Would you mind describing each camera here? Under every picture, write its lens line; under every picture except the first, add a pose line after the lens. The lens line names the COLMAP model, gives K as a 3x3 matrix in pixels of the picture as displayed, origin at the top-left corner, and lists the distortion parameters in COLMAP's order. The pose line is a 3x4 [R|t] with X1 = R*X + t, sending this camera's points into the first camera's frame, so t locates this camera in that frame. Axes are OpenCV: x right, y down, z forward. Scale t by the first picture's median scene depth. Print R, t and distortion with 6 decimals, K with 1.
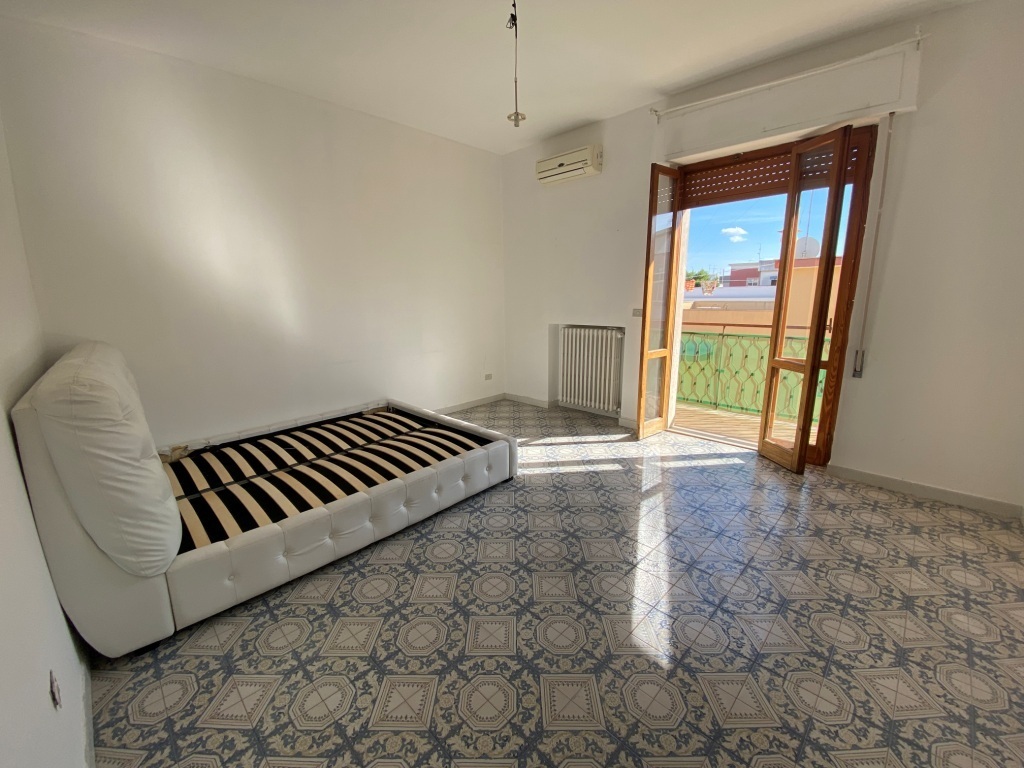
lens RADIAL K [[420.7, 0, 509.9], [0, 420.7, 383.2], [0, 0, 1]] dist [0.024100, -0.023320]
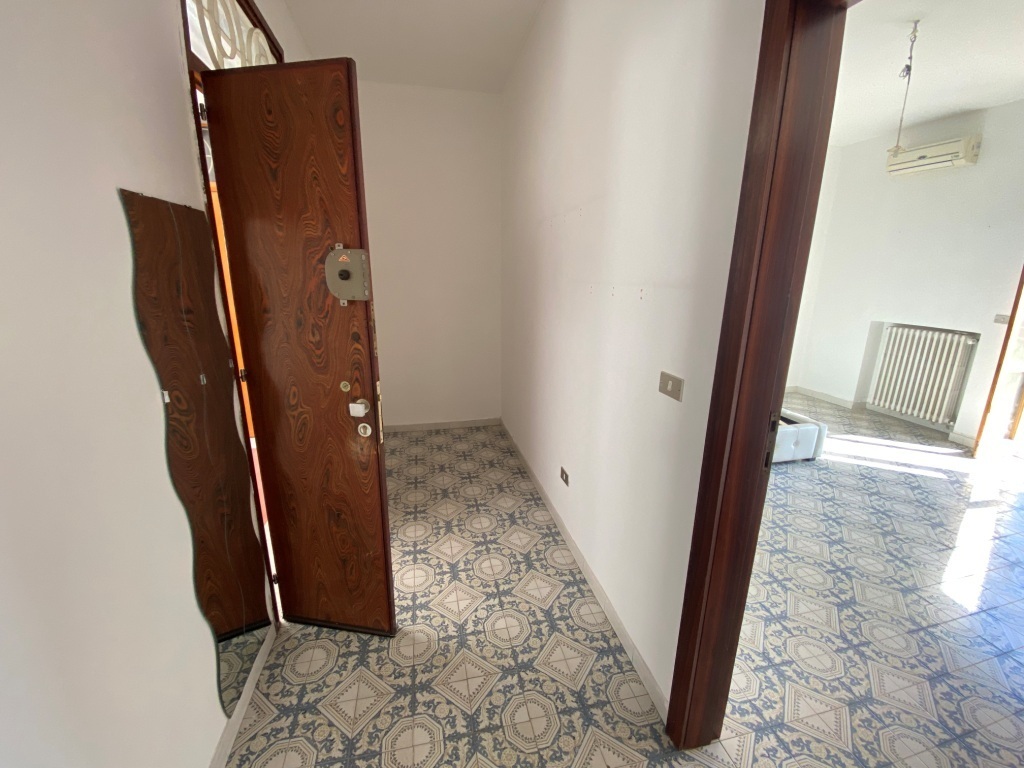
lens RADIAL K [[420.7, 0, 509.9], [0, 420.7, 383.2], [0, 0, 1]] dist [0.024100, -0.023320]
pose [[0.841231, 0.158184, -0.517019, -0.114661], [-0.132443, 0.987400, 0.086603, 0.033178], [0.524203, -0.004377, 0.851582, -0.345921]]
